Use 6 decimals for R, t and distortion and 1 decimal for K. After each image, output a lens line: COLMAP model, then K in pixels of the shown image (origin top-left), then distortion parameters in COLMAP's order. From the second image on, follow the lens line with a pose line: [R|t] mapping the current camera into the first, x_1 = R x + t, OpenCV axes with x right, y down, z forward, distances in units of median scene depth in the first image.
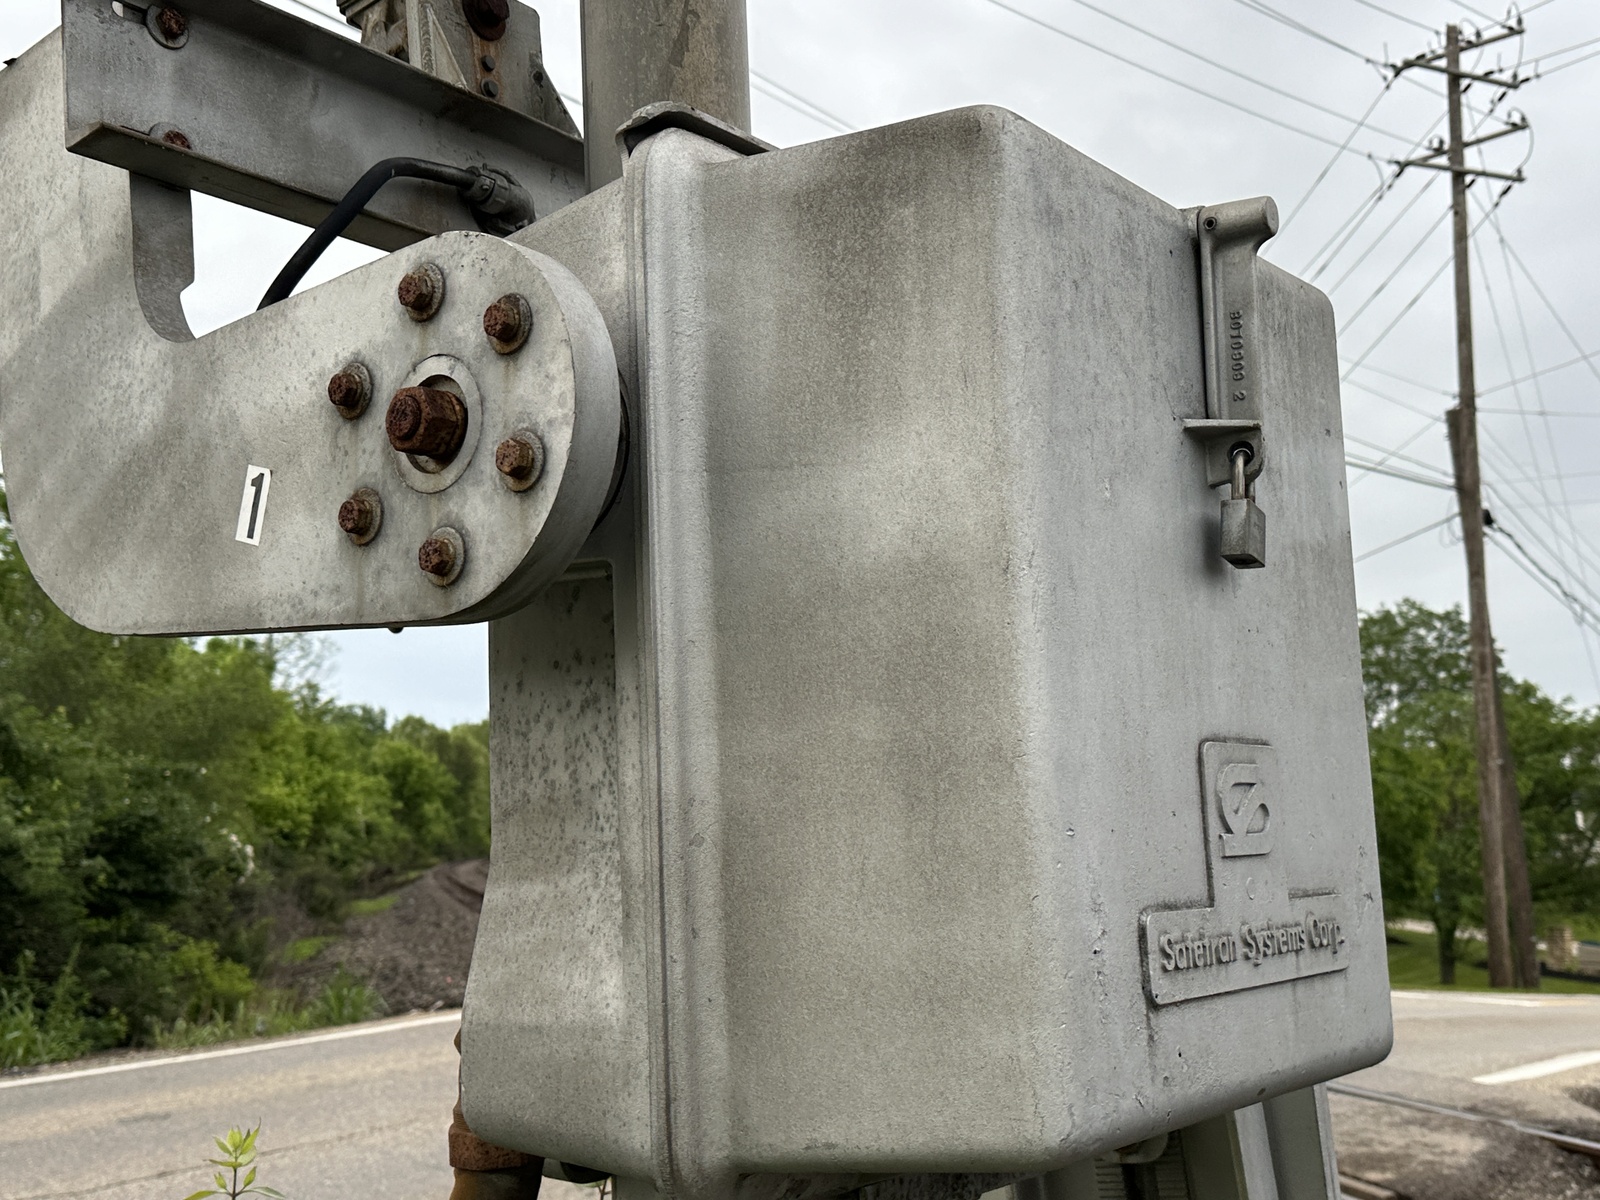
lens RADIAL K [[1830.9, 0, 796.6], [0, 1830.9, 576.0], [0, 0, 1]] dist [0.013571, 0.038491]
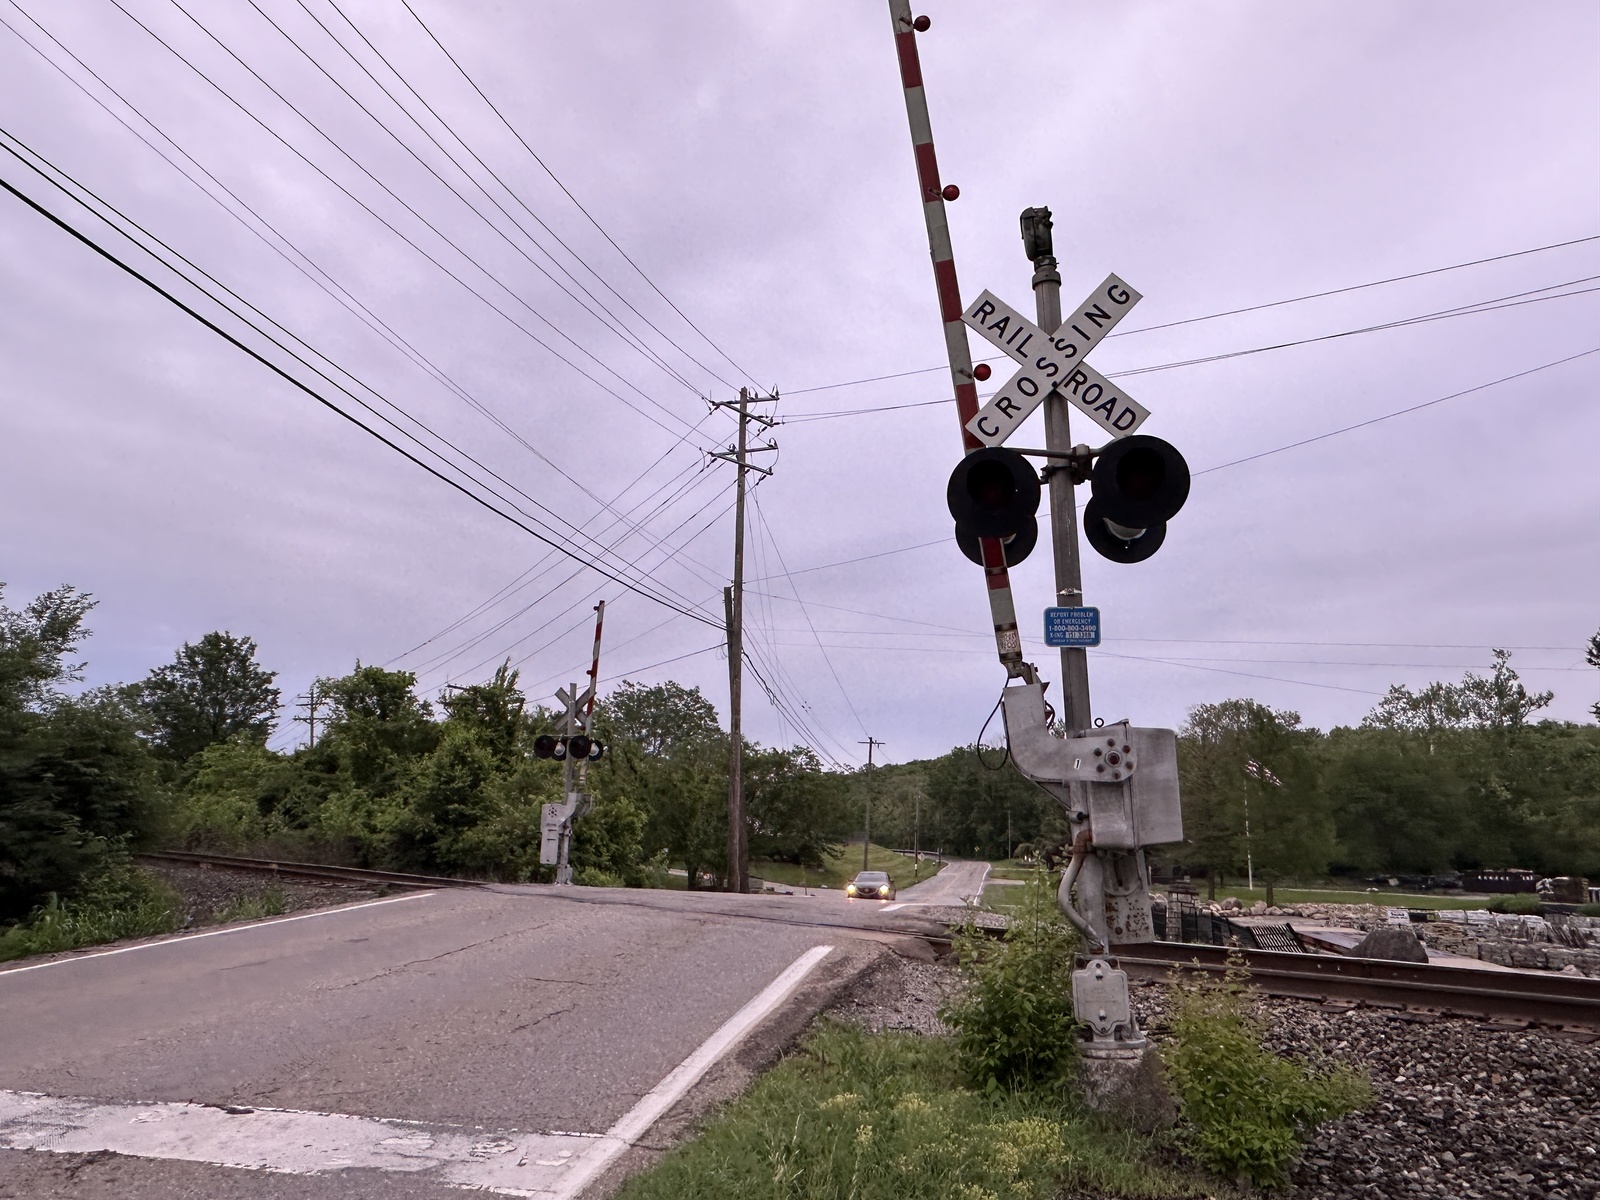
lens RADIAL K [[1096.9, 0, 801.7], [0, 1096.9, 607.5], [0, 0, 1]] dist [-0.003914, 0.001902]
pose [[0.897546, 0.097197, 0.430074, -3.185912], [-0.077390, 0.994986, -0.063357, -0.294878], [-0.434075, 0.023582, 0.900568, -2.524259]]
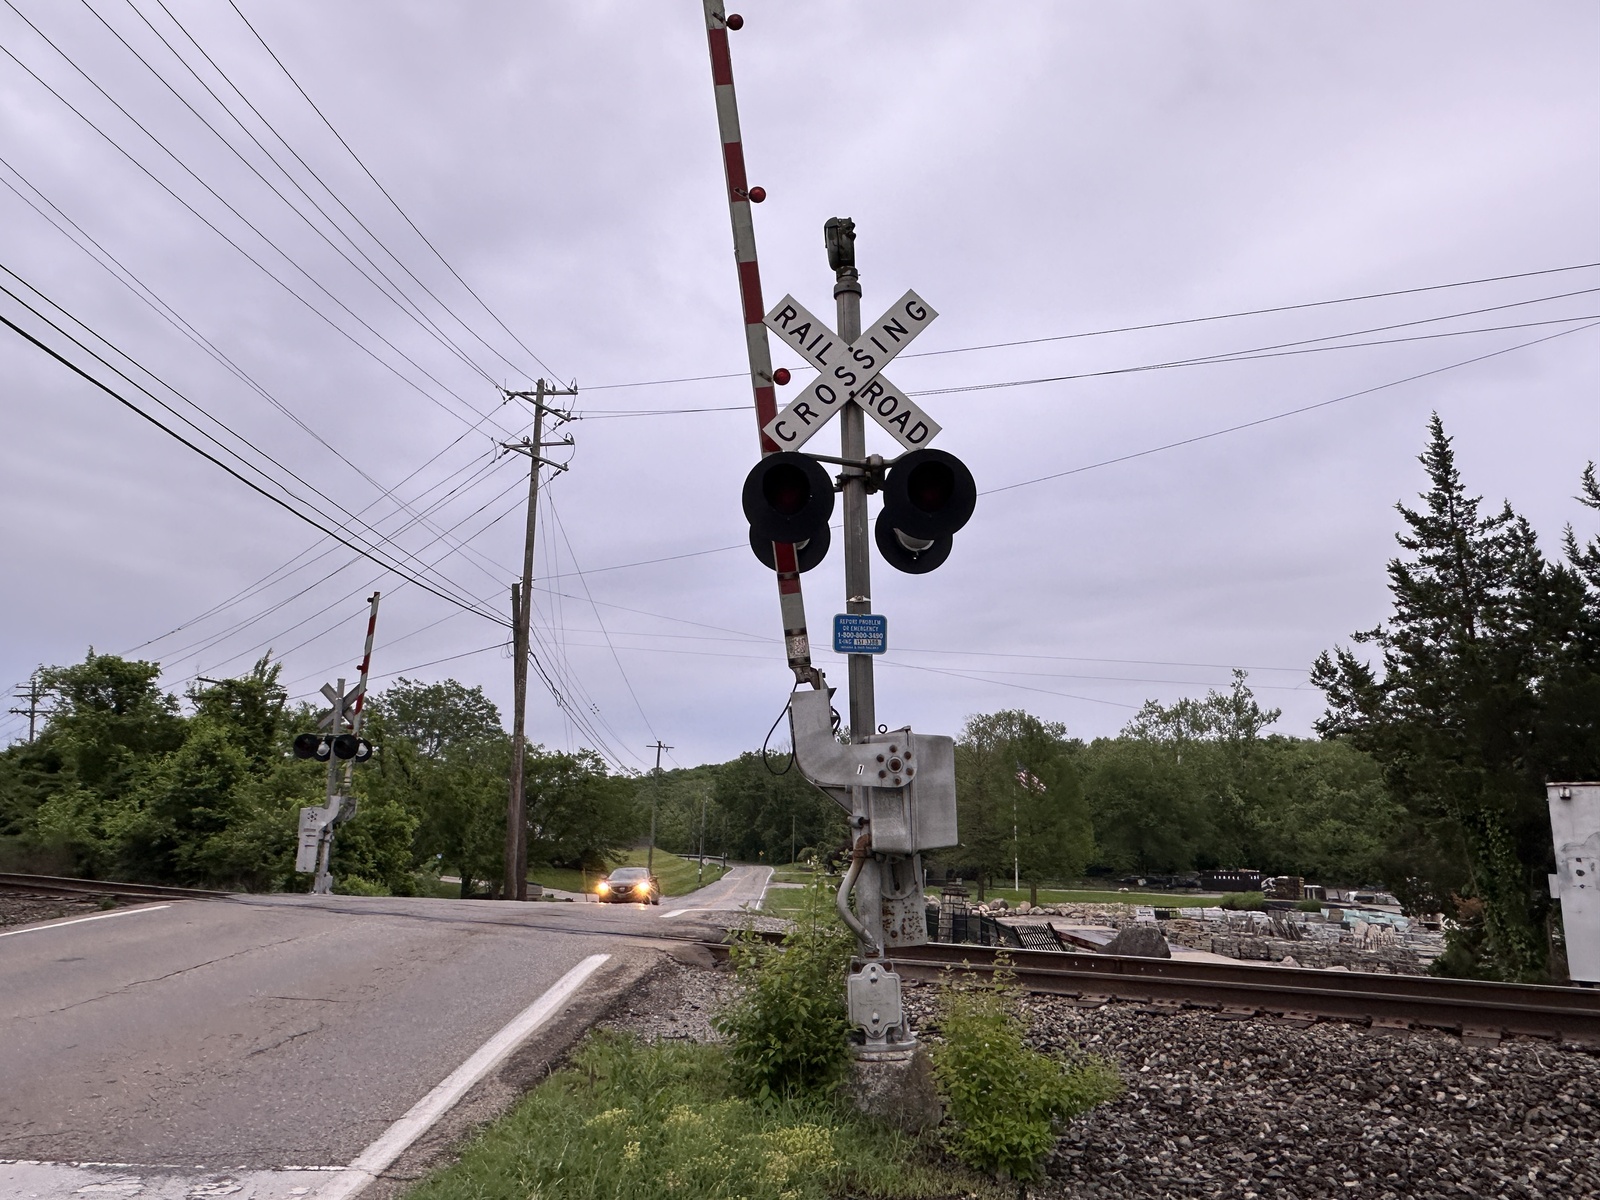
lens RADIAL K [[1096.9, 0, 801.7], [0, 1096.9, 607.5], [0, 0, 1]] dist [-0.003914, 0.001902]
pose [[0.797730, 0.130464, 0.588733, -3.031695], [-0.100070, 0.991419, -0.084105, -0.274941], [-0.594654, 0.008178, 0.803940, -2.356806]]
